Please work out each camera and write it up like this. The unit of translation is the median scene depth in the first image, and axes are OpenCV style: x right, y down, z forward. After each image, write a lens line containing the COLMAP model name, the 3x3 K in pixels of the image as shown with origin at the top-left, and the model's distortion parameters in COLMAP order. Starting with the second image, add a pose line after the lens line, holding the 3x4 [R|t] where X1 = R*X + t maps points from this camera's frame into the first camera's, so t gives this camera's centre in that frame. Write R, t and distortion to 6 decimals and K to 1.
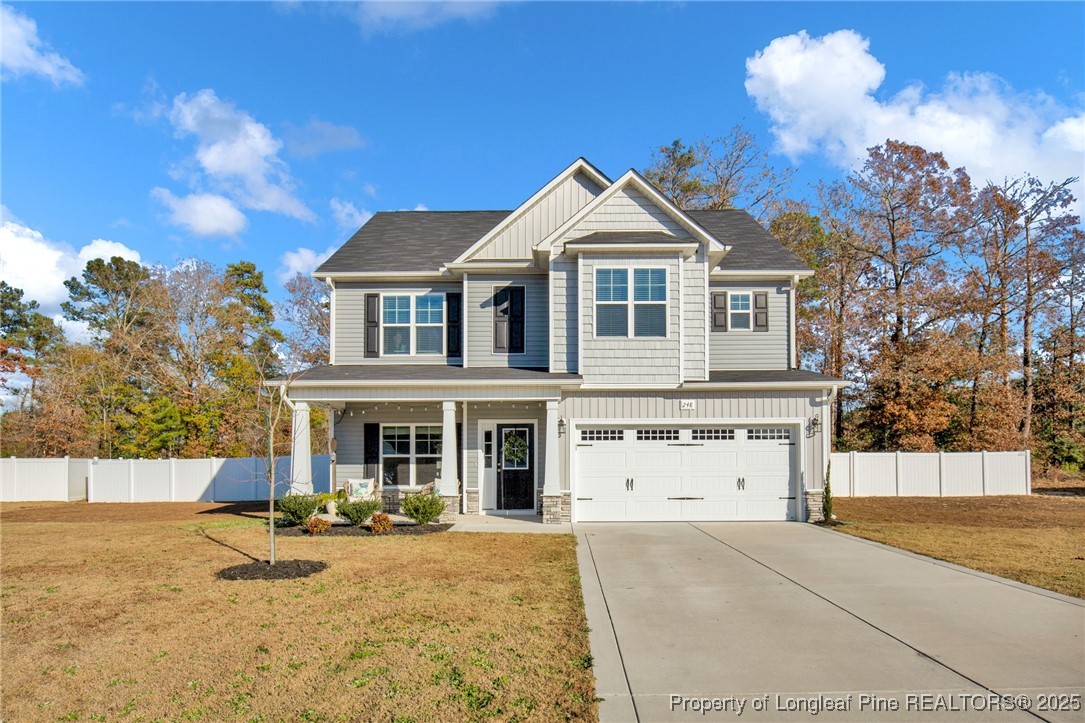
lens RADIAL K [[628.3, 0, 542.5], [0, 628.3, 361.5], [0, 0, 1]] dist [-0.002292, -0.001029]
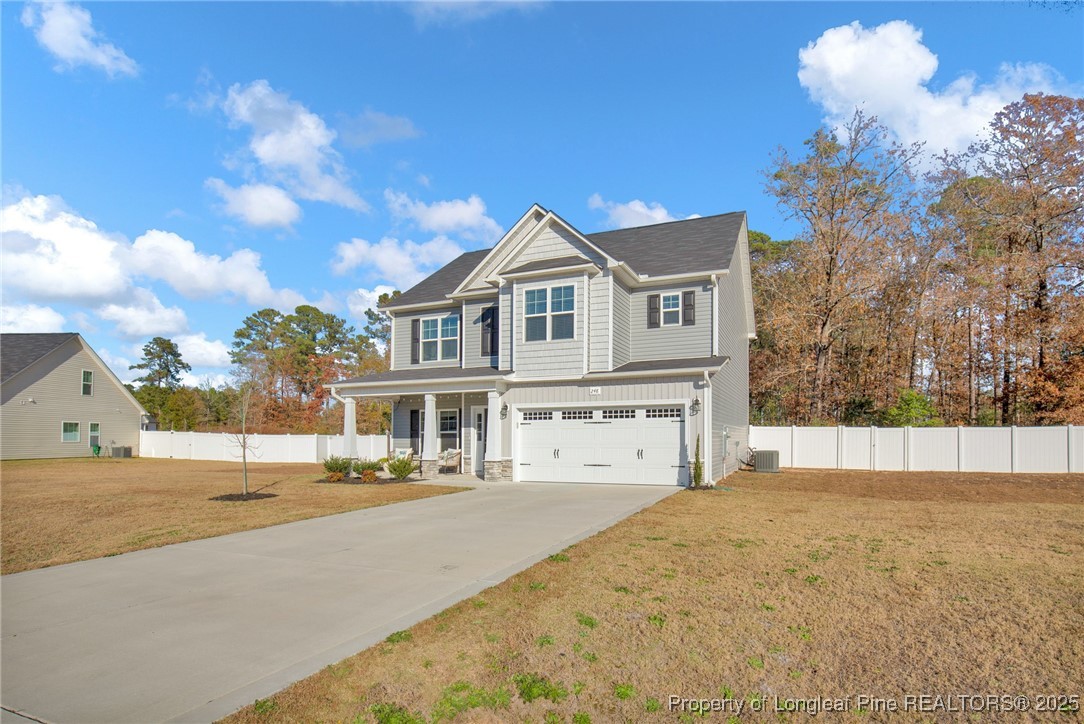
lens RADIAL K [[536.1, 0, 542.0], [0, 536.1, 362.0], [0, 0, 1]] dist [0.029282, 0.000126]
pose [[0.929212, -0.052394, -0.365815, 0.499315], [0.060308, 0.998127, 0.010233, -0.006611], [0.364594, -0.031570, 0.930631, -0.039411]]
